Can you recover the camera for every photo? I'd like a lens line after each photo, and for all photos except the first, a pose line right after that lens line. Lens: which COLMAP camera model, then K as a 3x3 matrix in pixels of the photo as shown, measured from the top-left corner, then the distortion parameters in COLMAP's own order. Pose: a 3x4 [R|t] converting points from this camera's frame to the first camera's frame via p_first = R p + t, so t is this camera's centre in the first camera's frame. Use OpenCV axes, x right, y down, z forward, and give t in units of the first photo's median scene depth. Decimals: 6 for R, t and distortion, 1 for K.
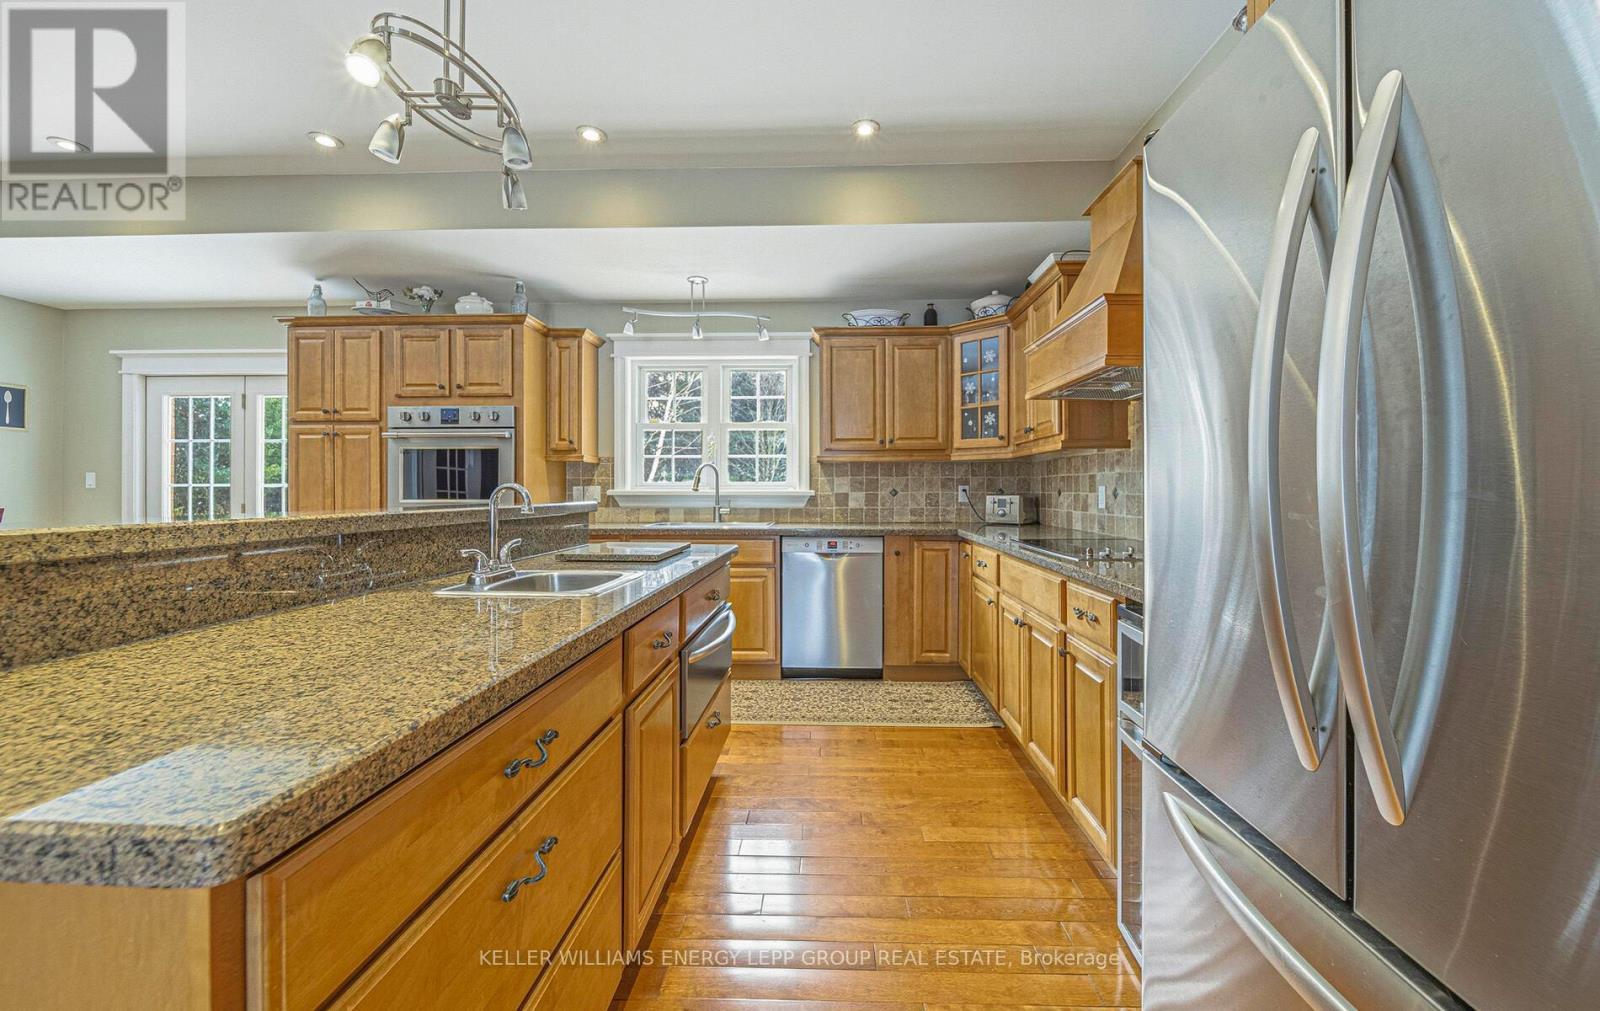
lens RADIAL K [[609.2, 0, 806.4], [0, 609.2, 490.9], [0, 0, 1]] dist [-0.000802, -0.000748]
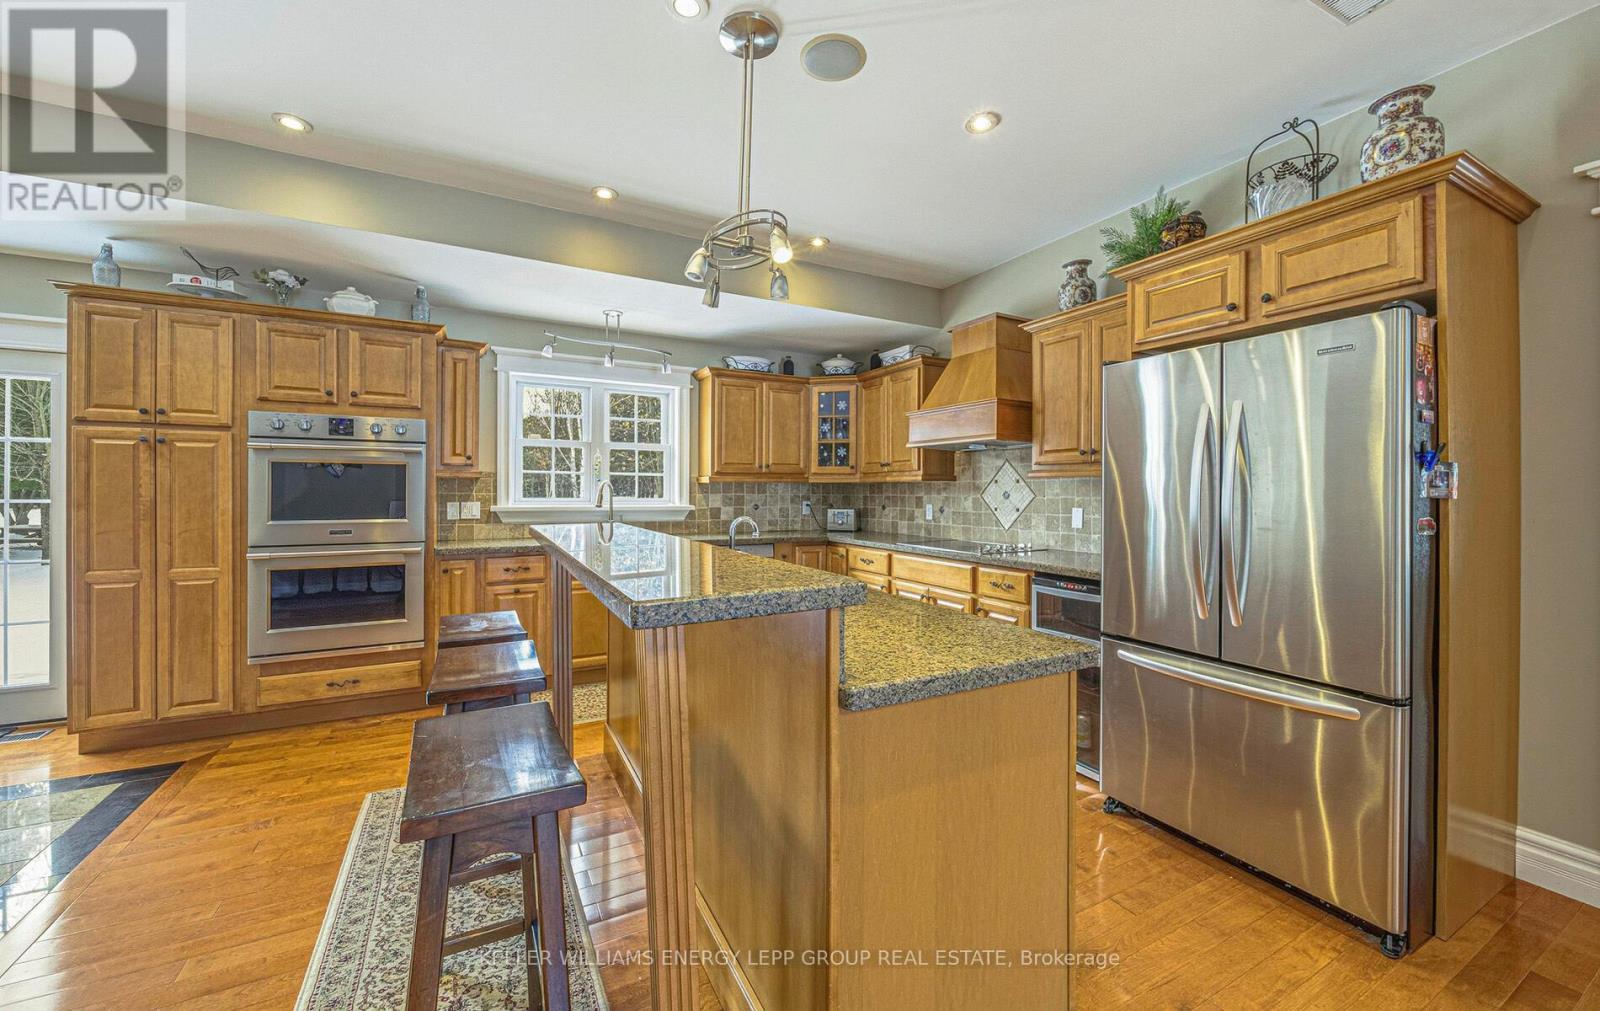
lens RADIAL K [[609.2, 0, 792.8], [0, 609.2, 499.1], [0, 0, 1]] dist [-0.000802, -0.000748]
pose [[0.869920, -0.000422, 0.493192, -0.438712], [-0.004251, 0.999956, 0.008354, -0.025911], [-0.493174, -0.009364, 0.869880, -0.103707]]
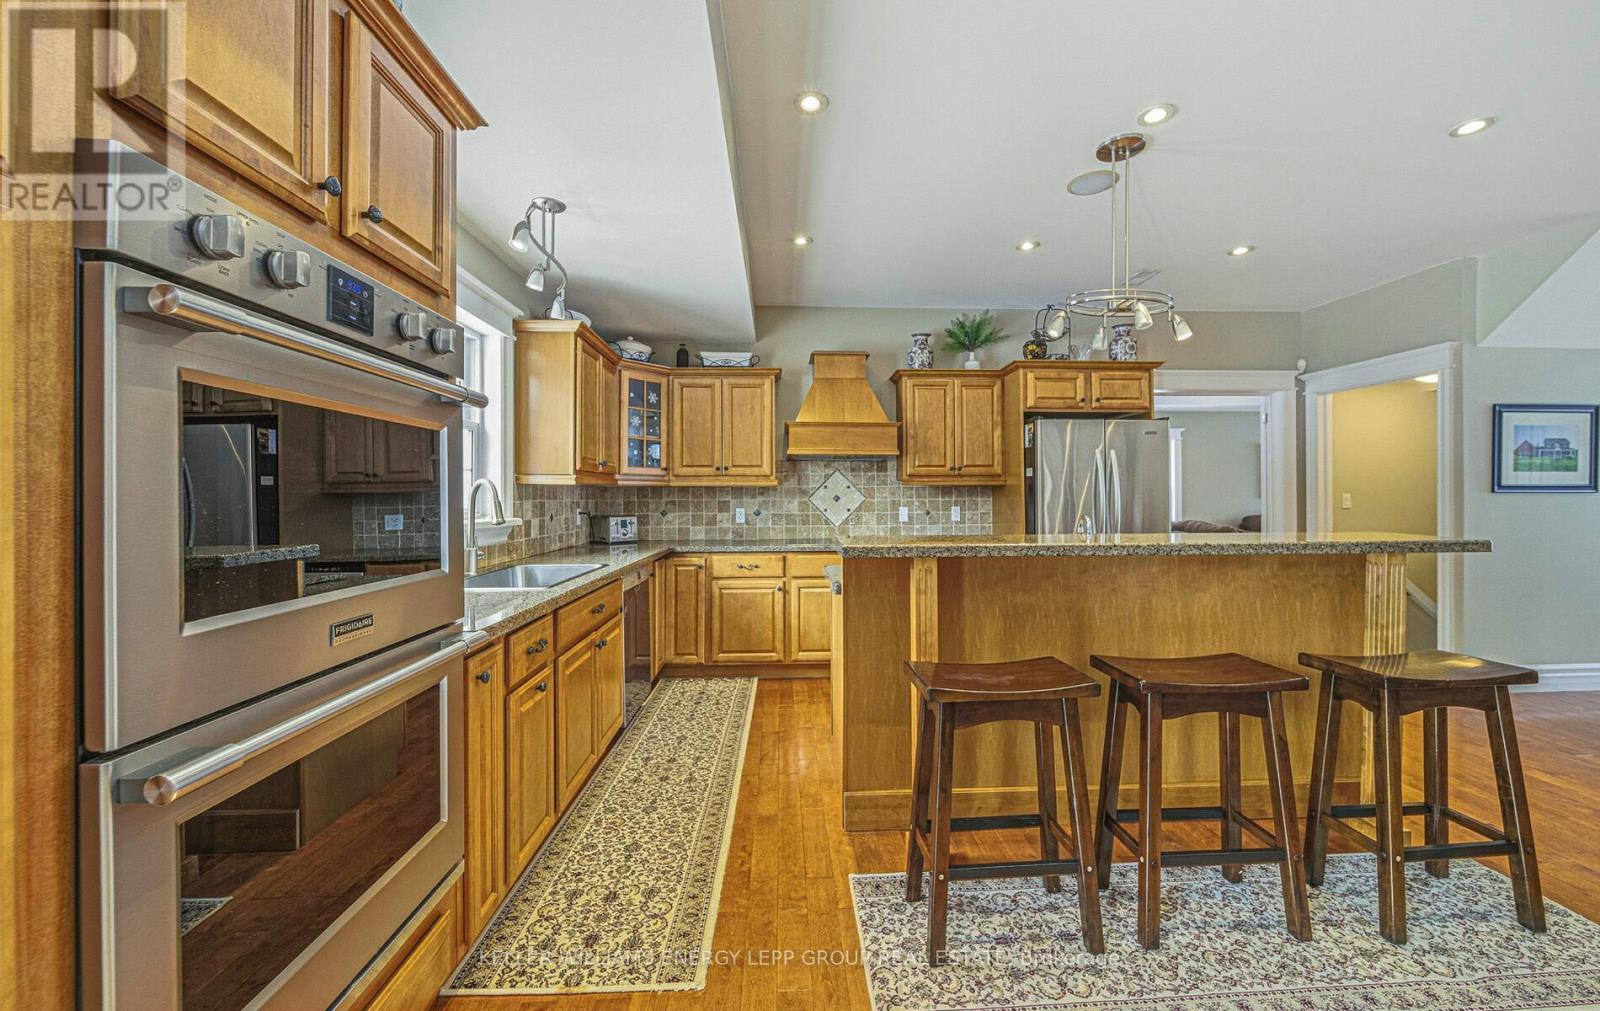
lens RADIAL K [[609.2, 0, 798.2], [0, 609.2, 501.6], [0, 0, 1]] dist [-0.000802, -0.000748]
pose [[-0.075364, -0.005966, 0.997138, -0.868669], [0.006186, 0.999960, 0.006450, -0.027374], [-0.997137, 0.006655, -0.075324, 0.792426]]
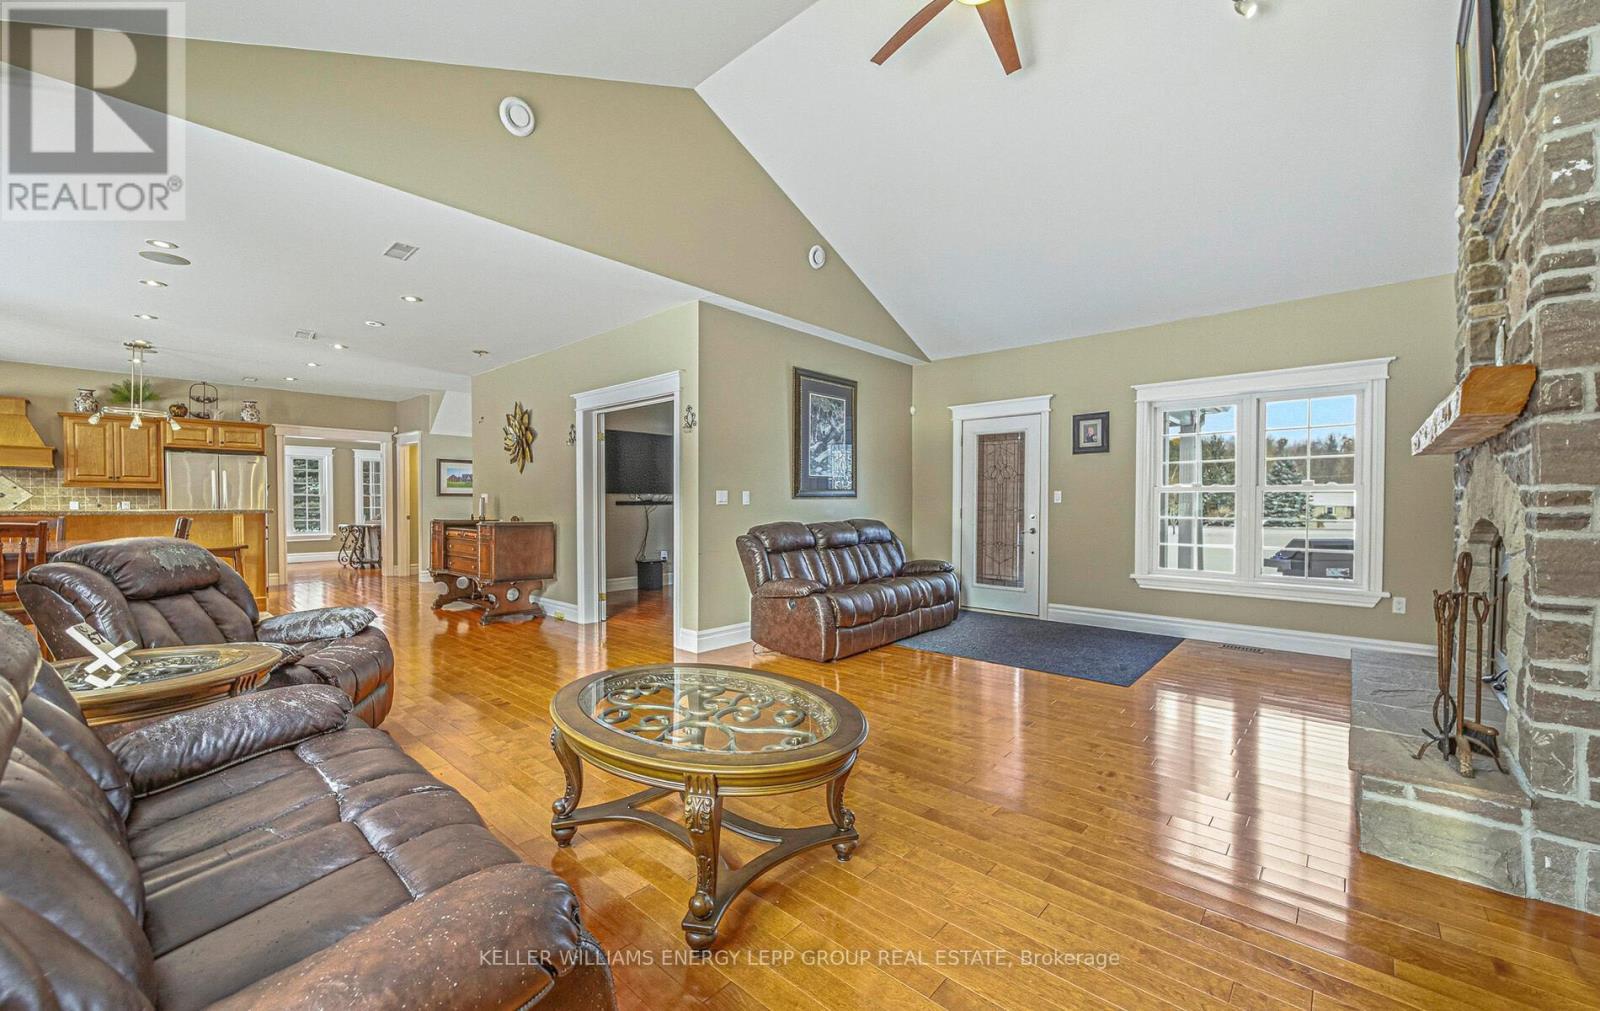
lens RADIAL K [[609.2, 0, 797.0], [0, 609.2, 507.8], [0, 0, 1]] dist [-0.000802, -0.000748]
pose [[-0.777666, -0.006888, 0.628640, -2.541915], [-0.000606, 0.999948, 0.010206, -0.009387], [-0.628677, 0.007556, -0.777630, 0.531902]]
